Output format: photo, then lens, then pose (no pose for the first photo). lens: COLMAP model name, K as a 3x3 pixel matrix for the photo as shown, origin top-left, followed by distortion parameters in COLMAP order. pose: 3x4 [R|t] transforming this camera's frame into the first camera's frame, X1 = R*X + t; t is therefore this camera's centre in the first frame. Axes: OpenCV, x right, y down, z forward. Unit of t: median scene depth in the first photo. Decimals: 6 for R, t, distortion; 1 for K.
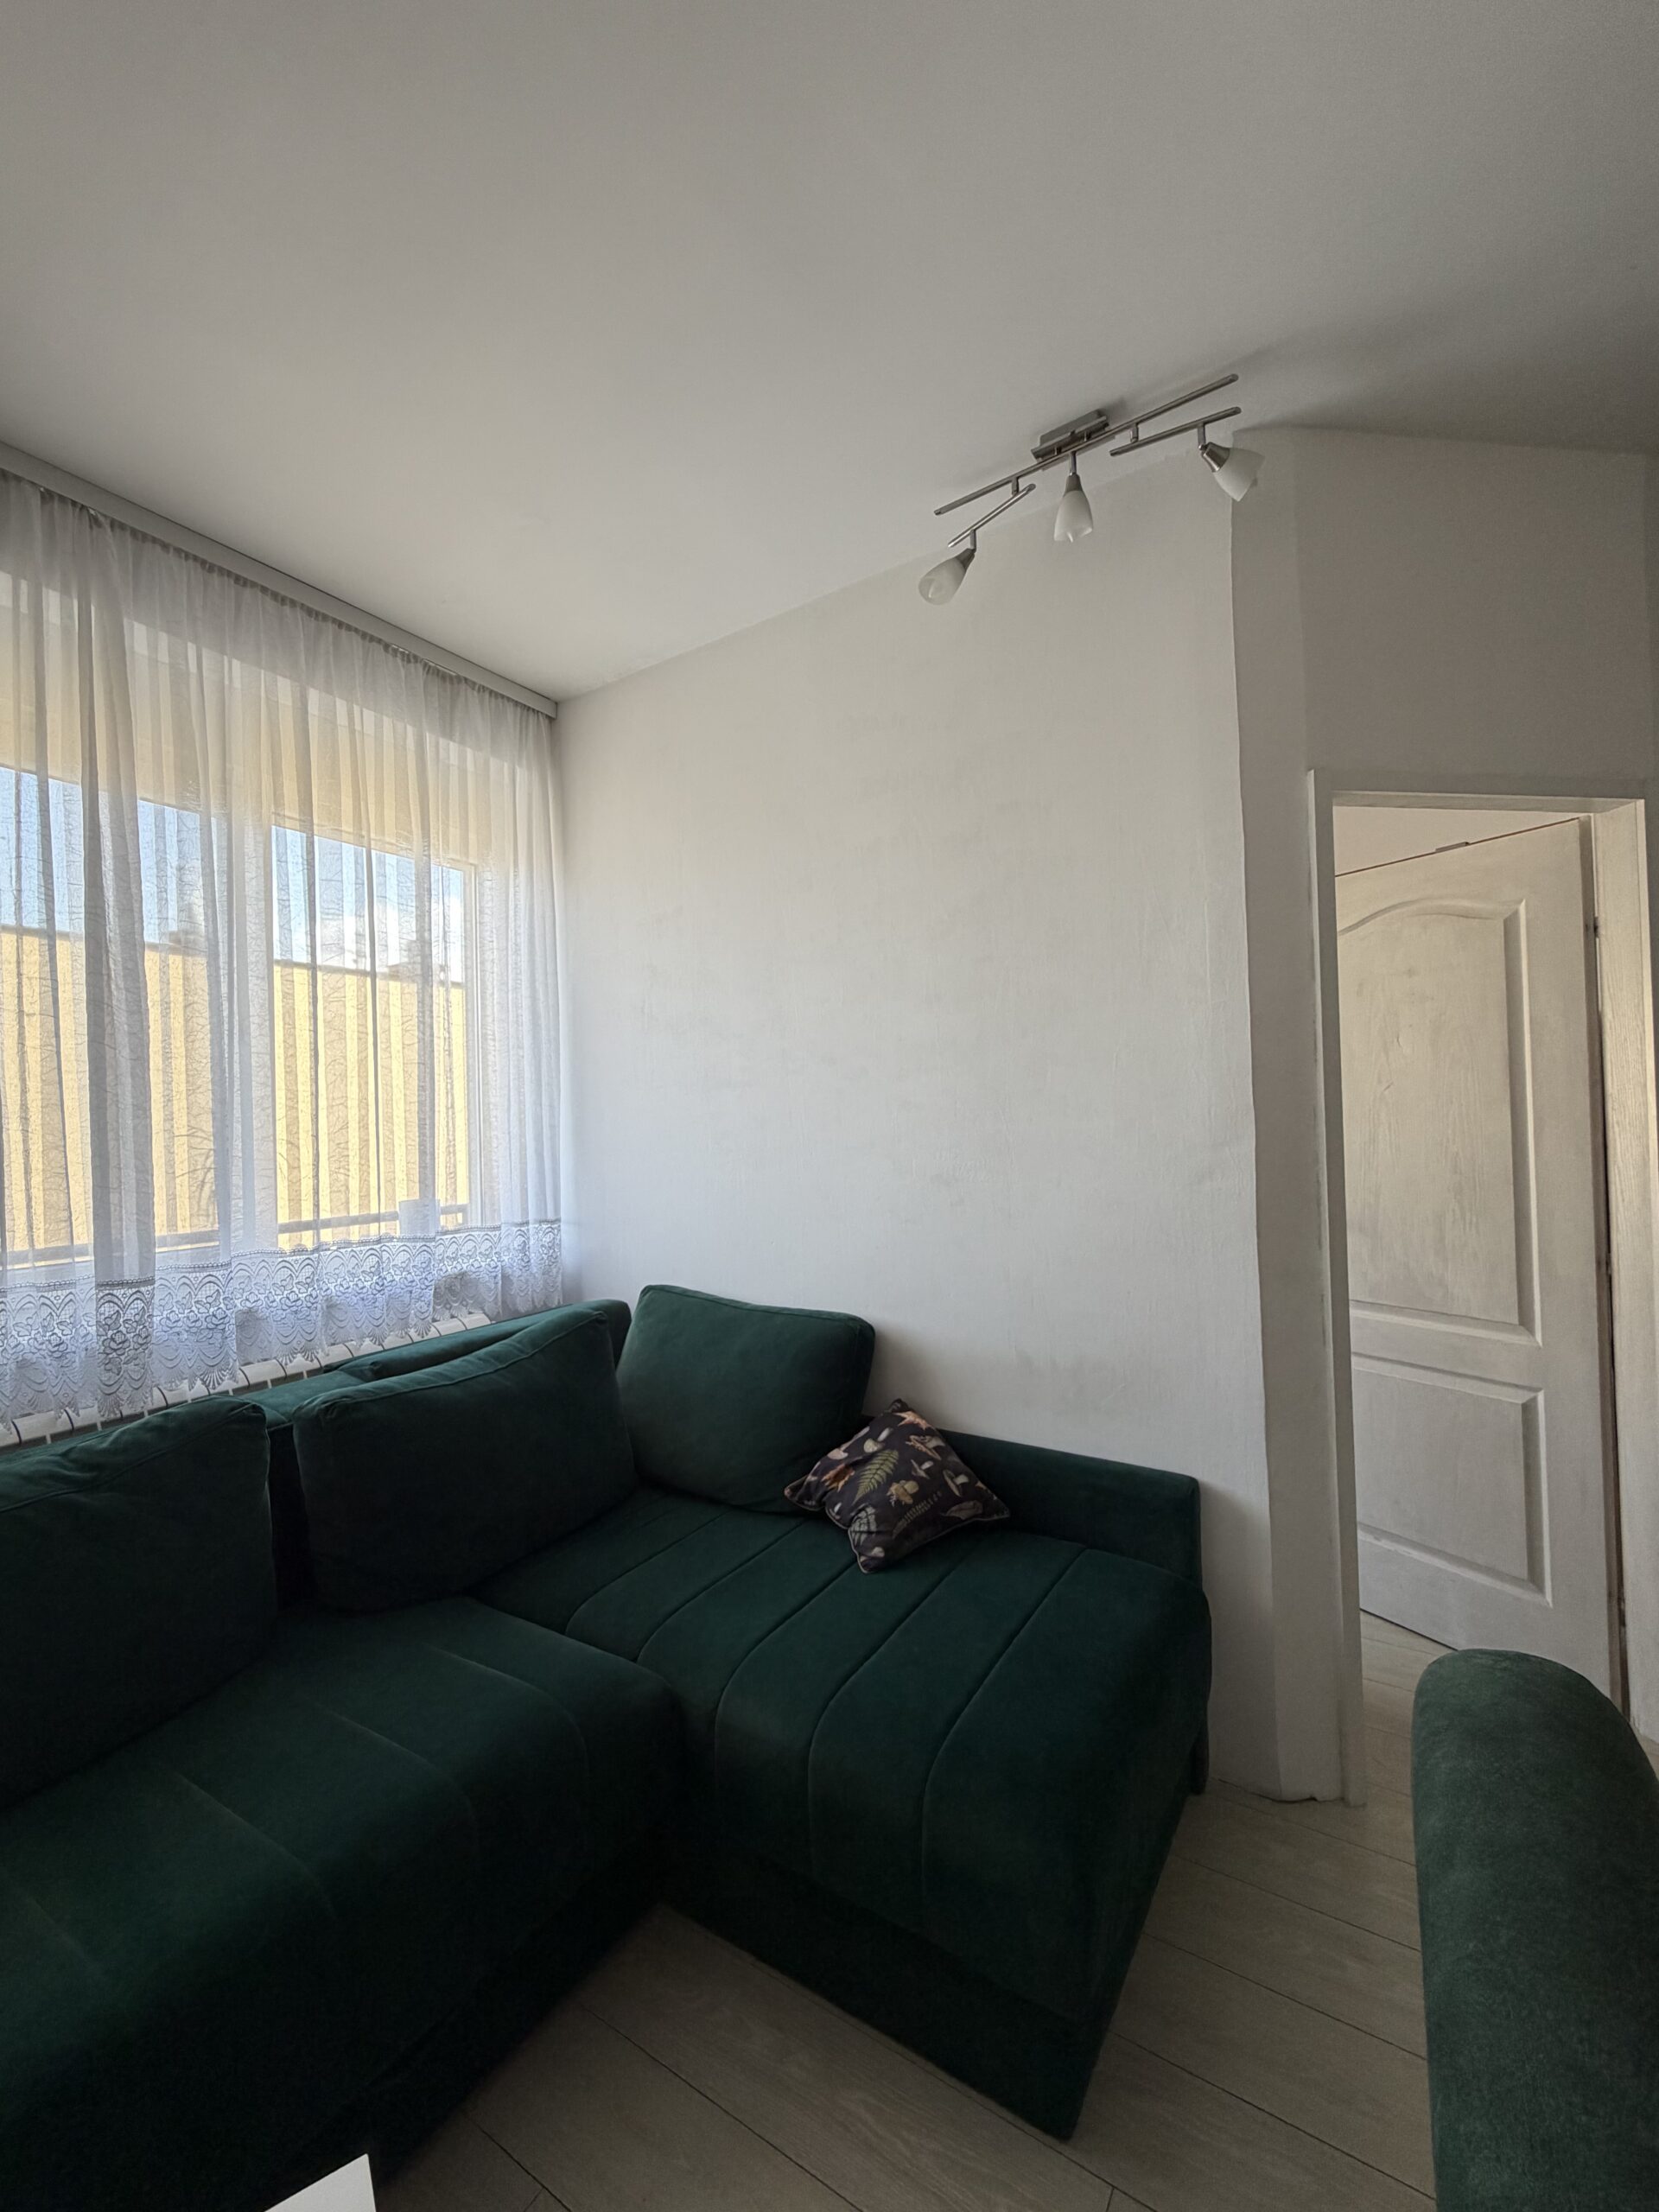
lens RADIAL K [[880.2, 0, 834.8], [0, 880.2, 1122.4], [0, 0, 1]] dist [0.001322, -0.000092]
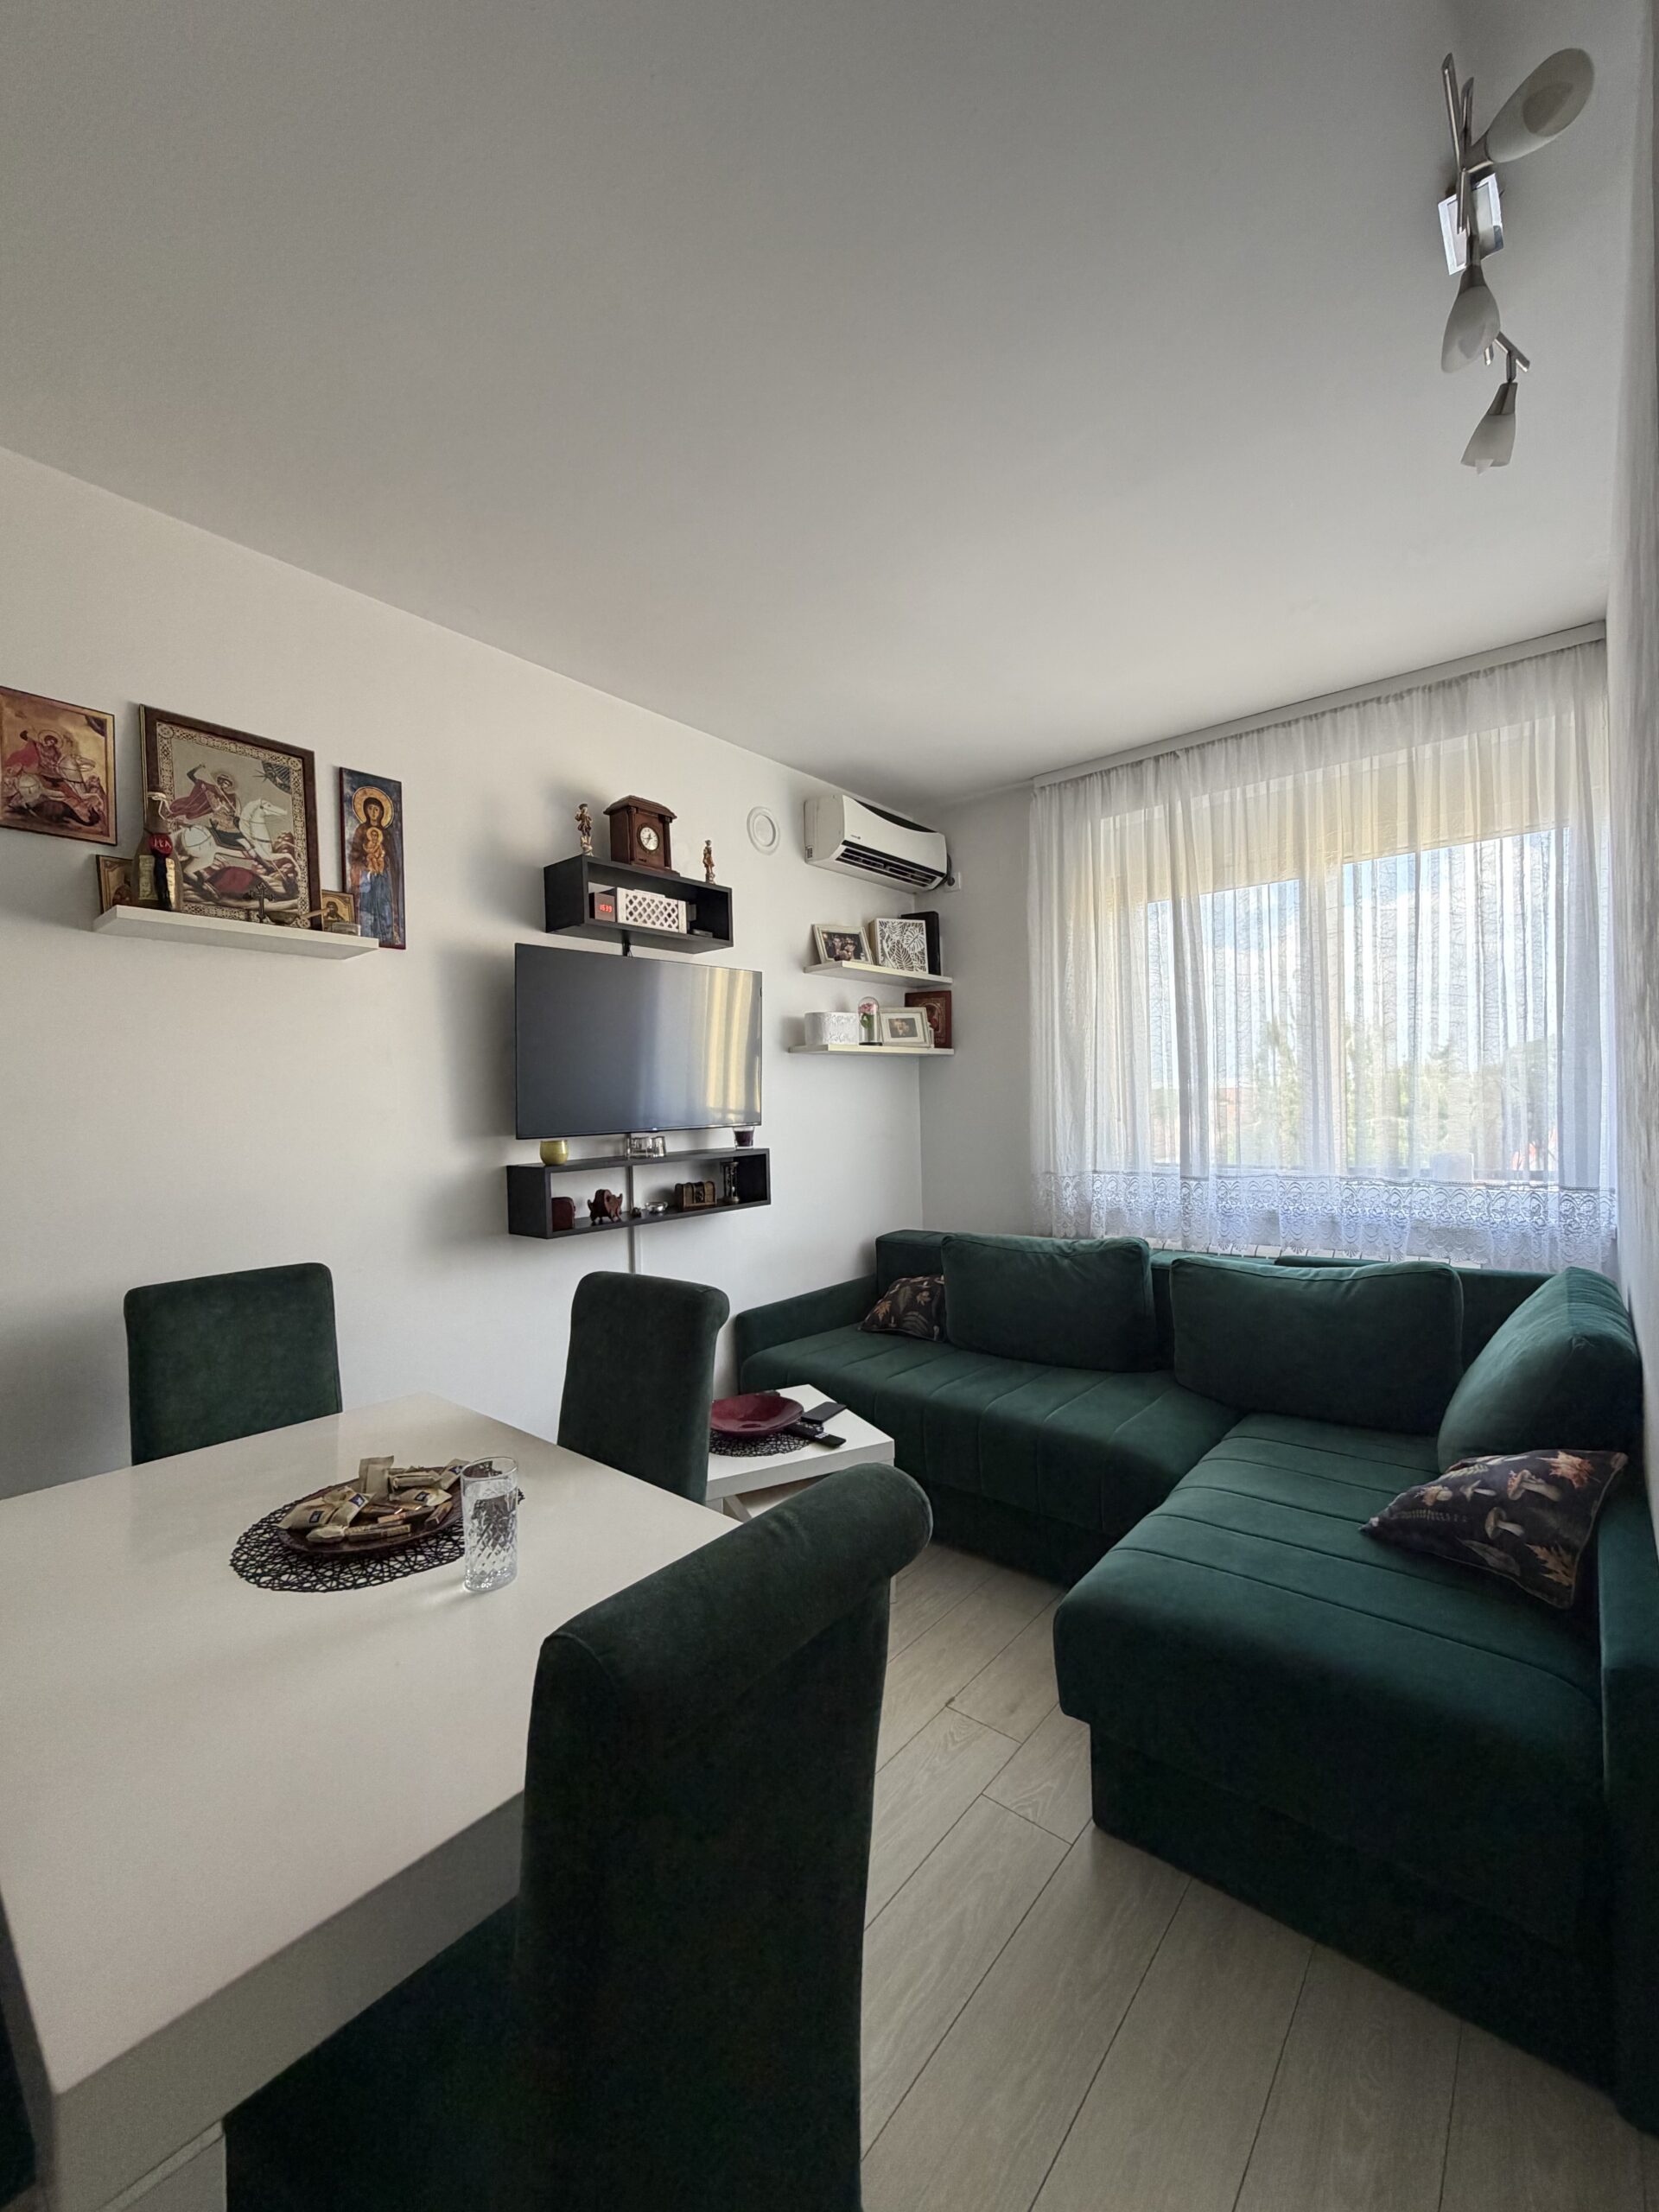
lens RADIAL K [[880.2, 0, 832.6], [0, 880.2, 1114.8], [0, 0, 1]] dist [0.001322, -0.000092]
pose [[-0.142114, 0.043132, -0.988910, 1.068740], [0.042238, 0.998404, 0.037477, -0.048438], [0.988949, -0.036443, -0.143709, 0.503080]]
